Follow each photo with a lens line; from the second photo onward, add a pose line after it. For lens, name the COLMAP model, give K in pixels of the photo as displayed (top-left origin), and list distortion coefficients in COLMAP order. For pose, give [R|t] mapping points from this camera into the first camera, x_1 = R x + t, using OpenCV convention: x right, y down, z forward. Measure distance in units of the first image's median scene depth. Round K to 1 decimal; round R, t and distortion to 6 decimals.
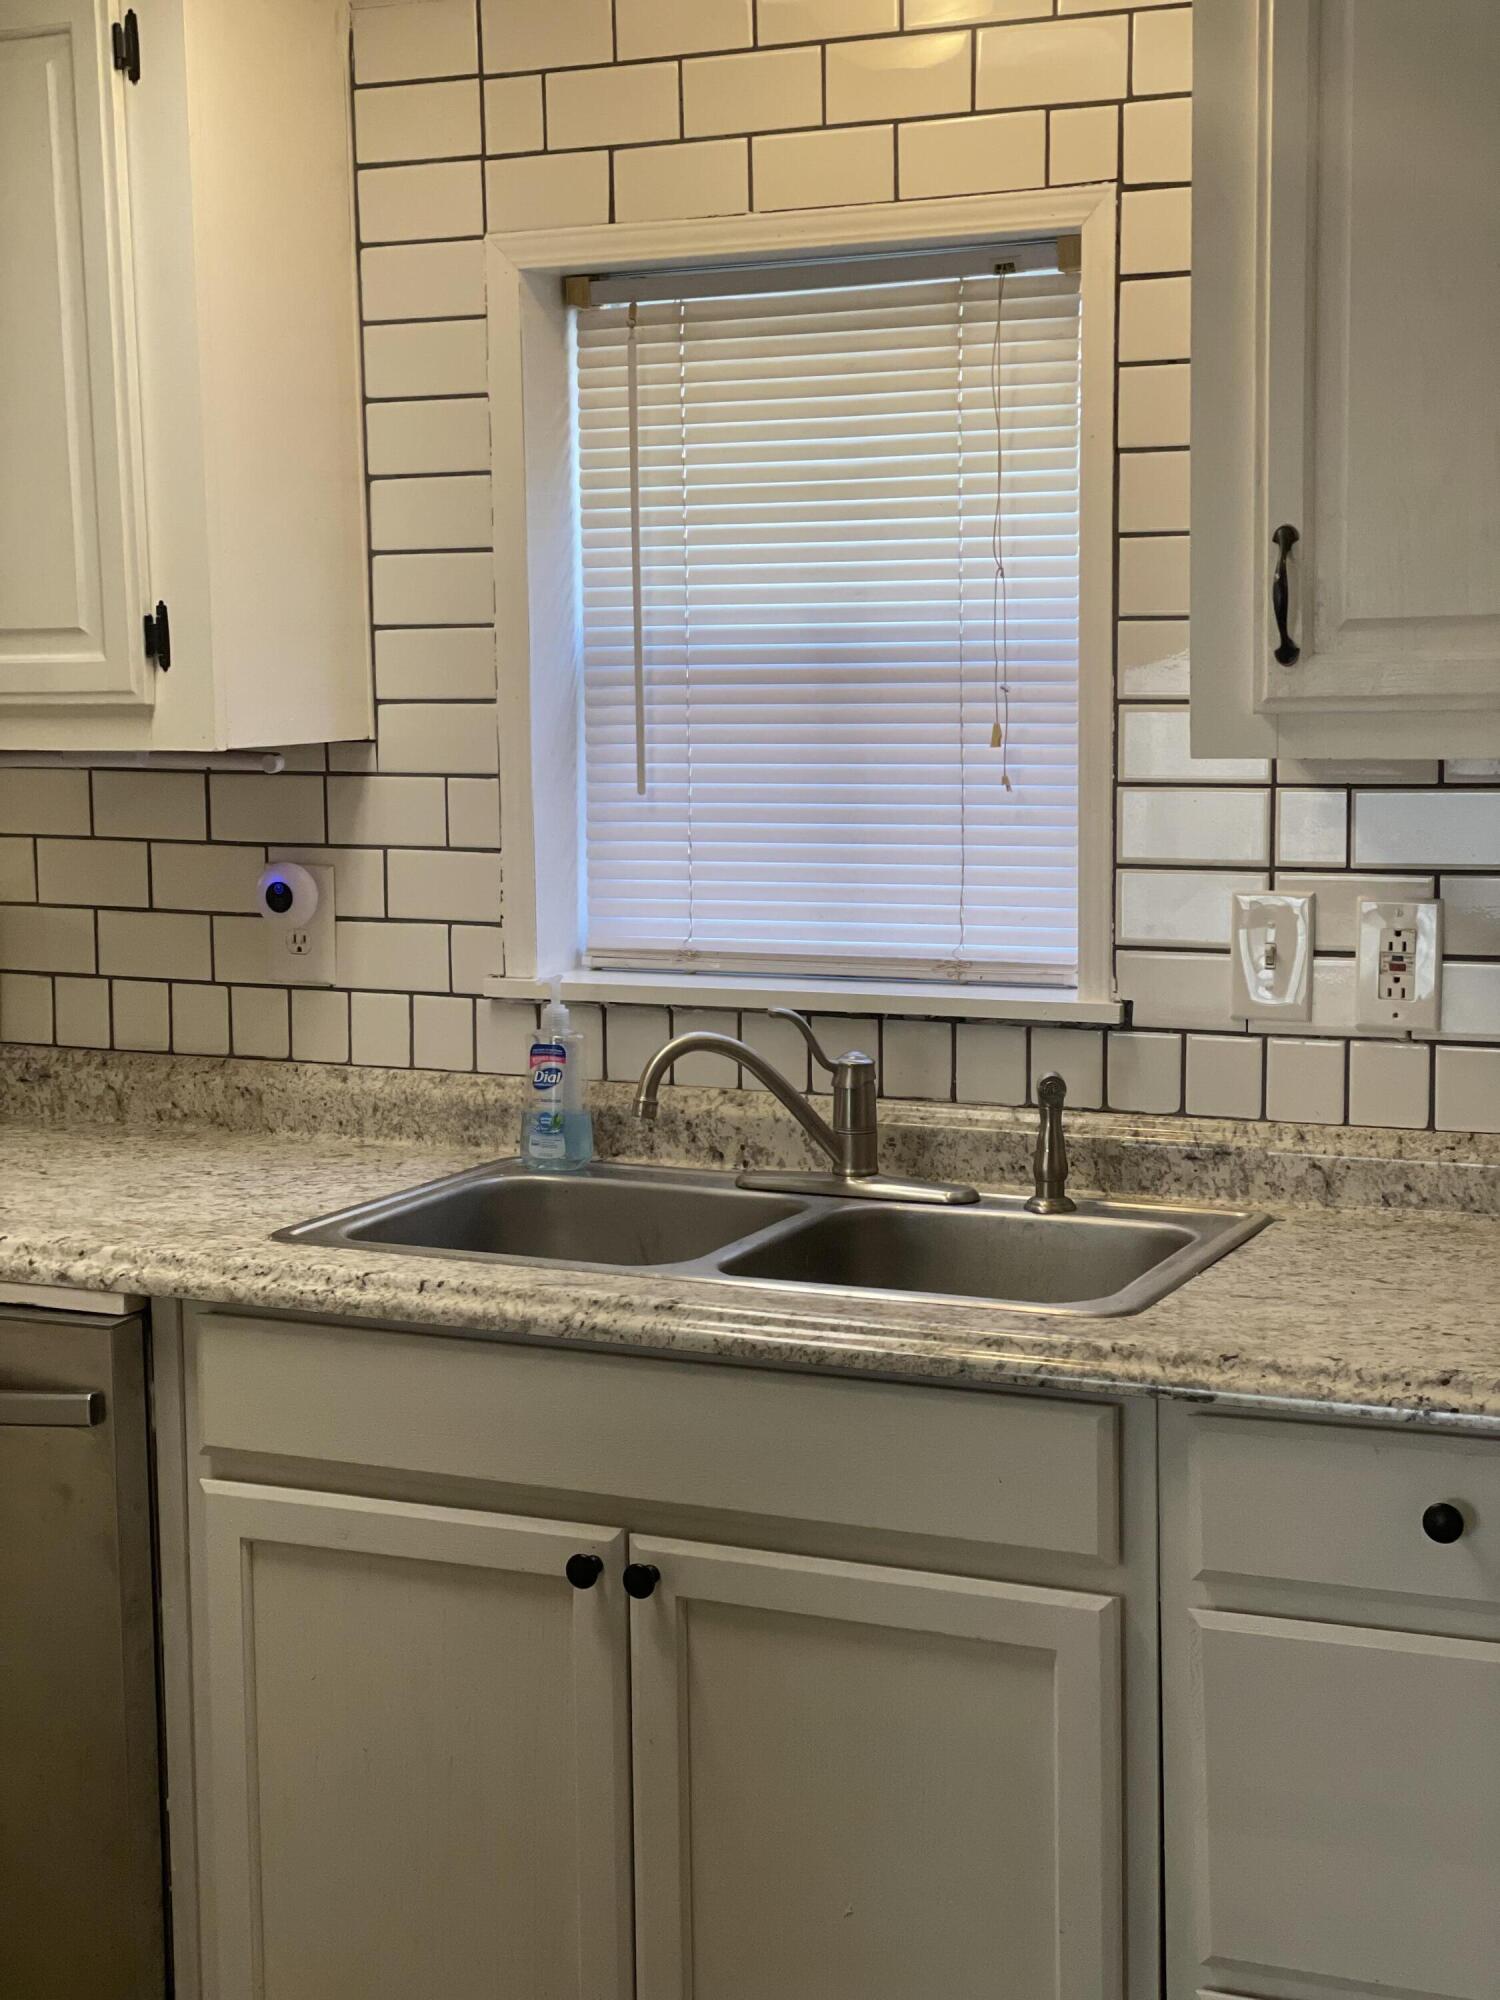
lens RADIAL K [[2987.9, 0, 749.8], [0, 2987.9, 1003.2], [0, 0, 1]] dist [0.187705, 0.000000]
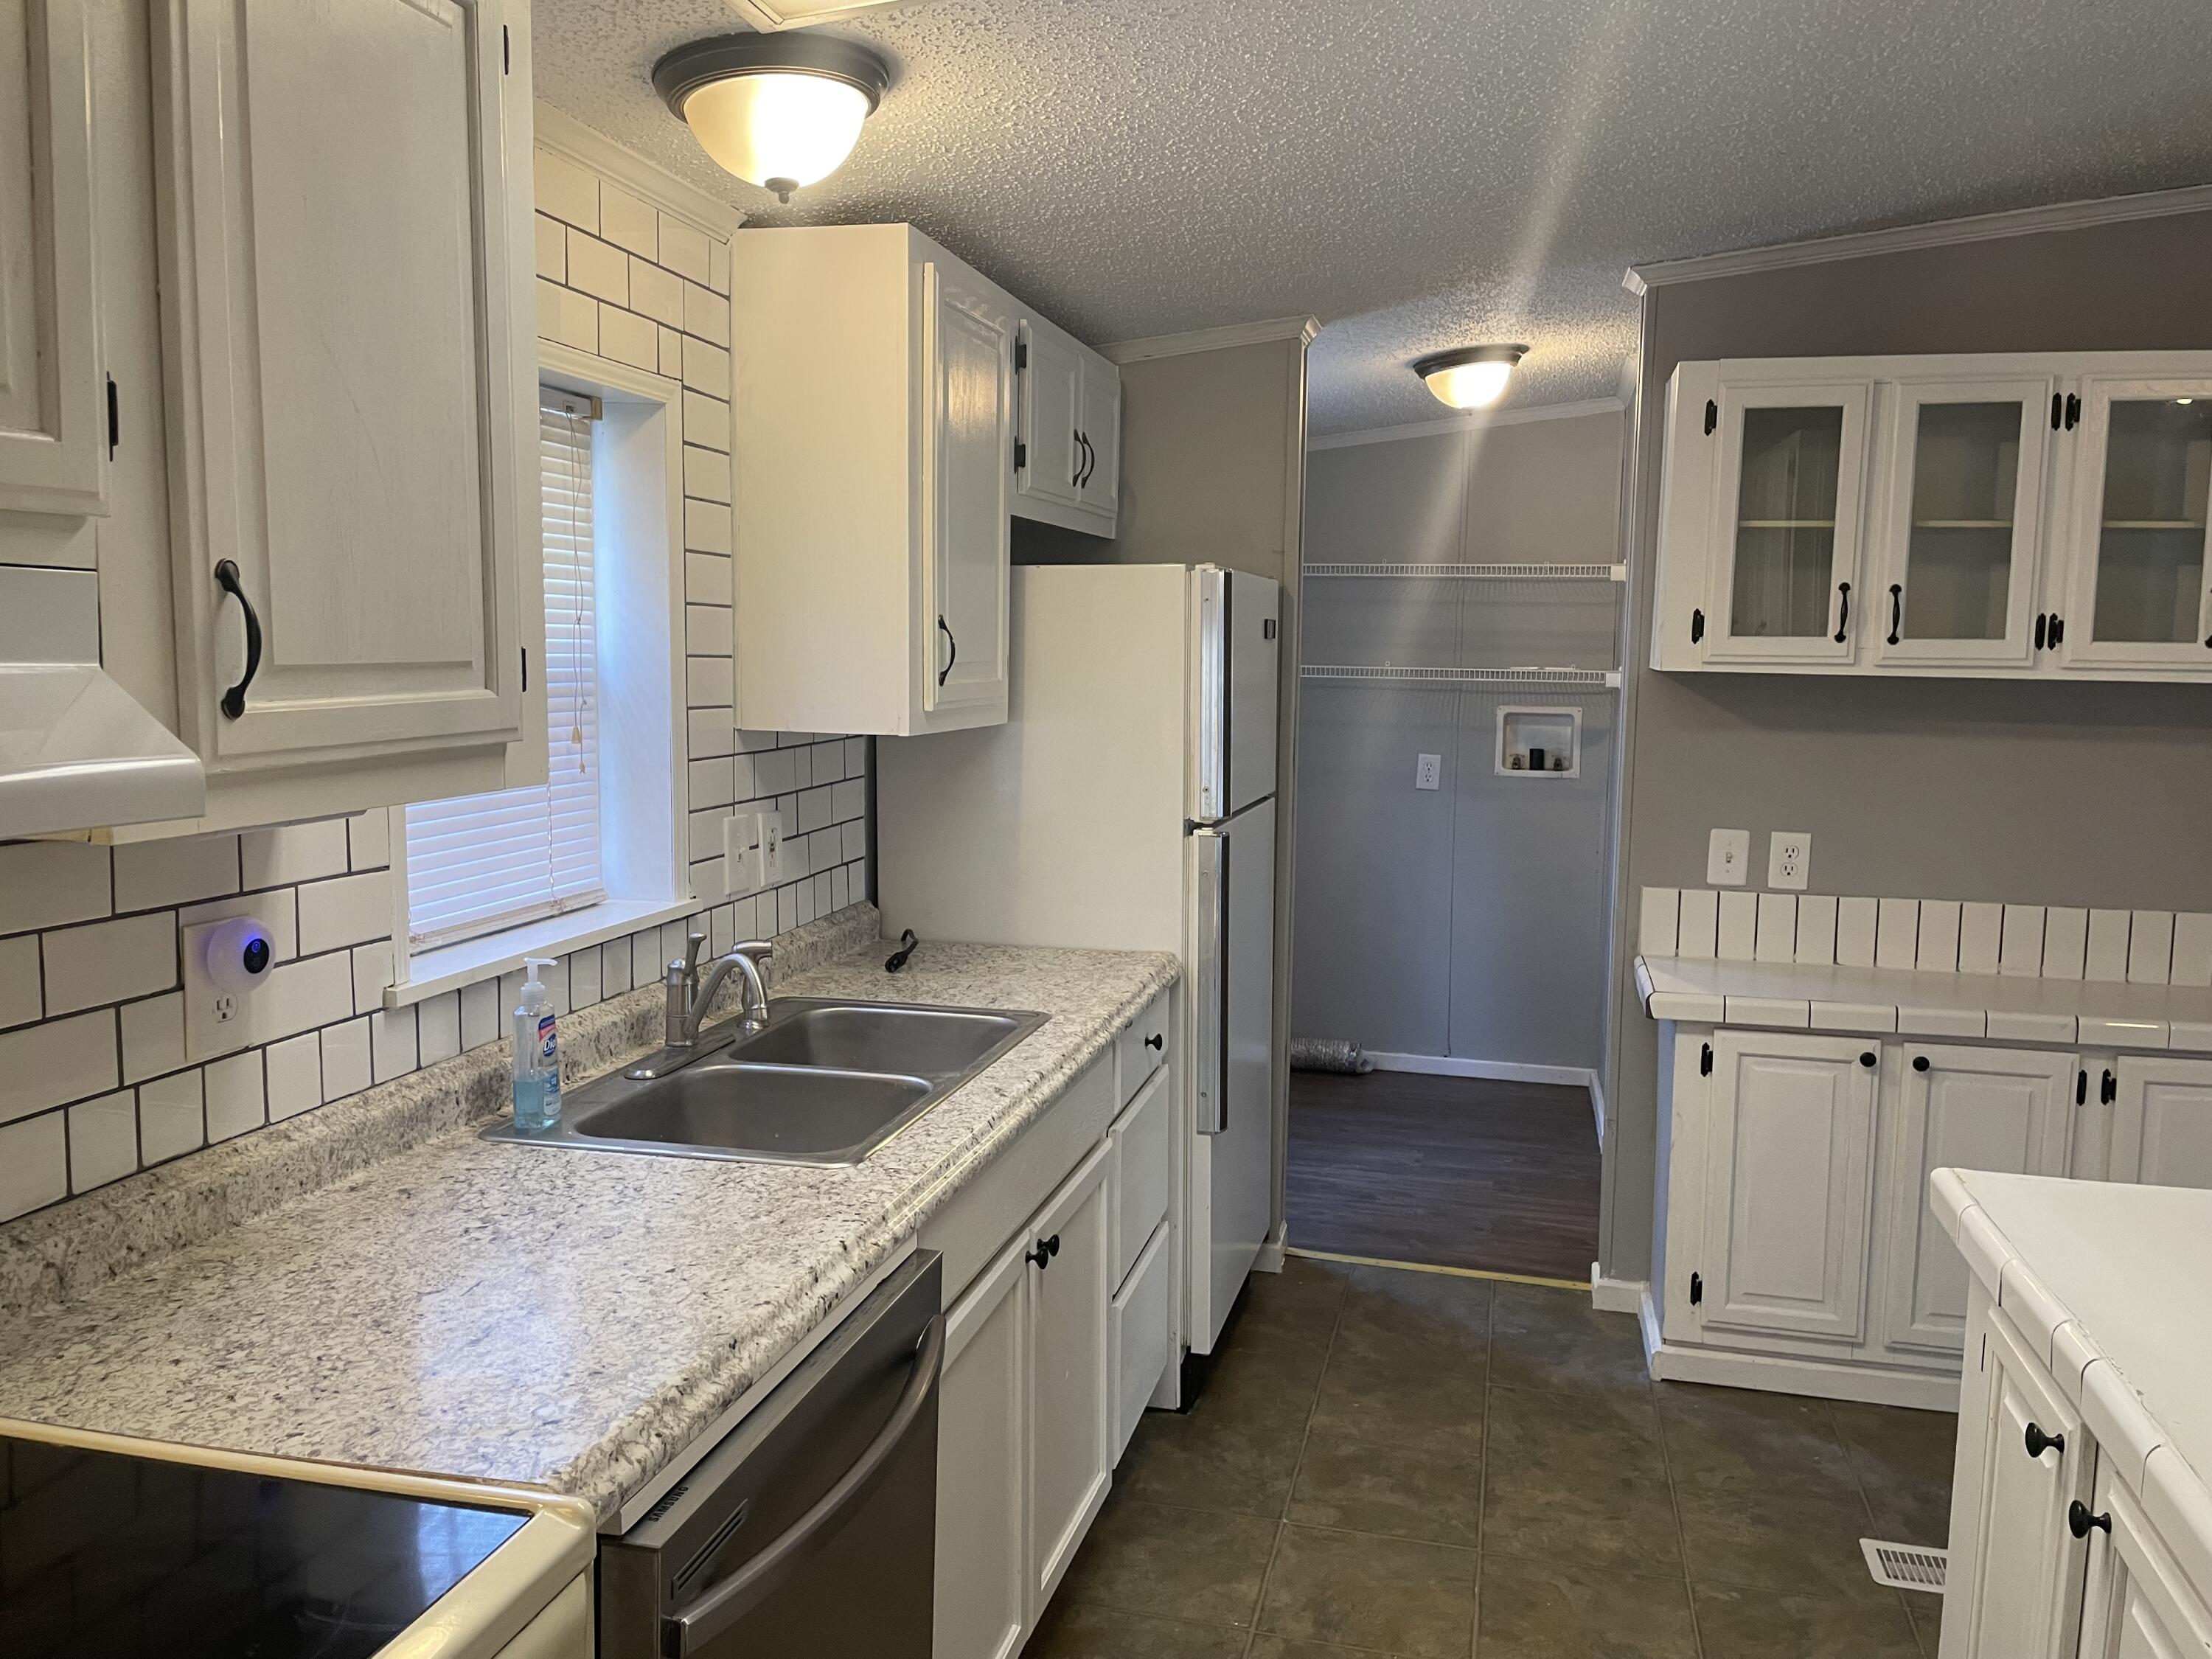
lens RADIAL K [[1673.1, 0, 1107.5], [0, 1673.1, 825.6], [0, 0, 1]] dist [0.006412, 0.000471]
pose [[-0.197903, -0.094887, 0.975618, -0.688000], [0.108255, 0.987100, 0.117963, -0.104878], [-0.974225, 0.128961, -0.185078, 0.840055]]
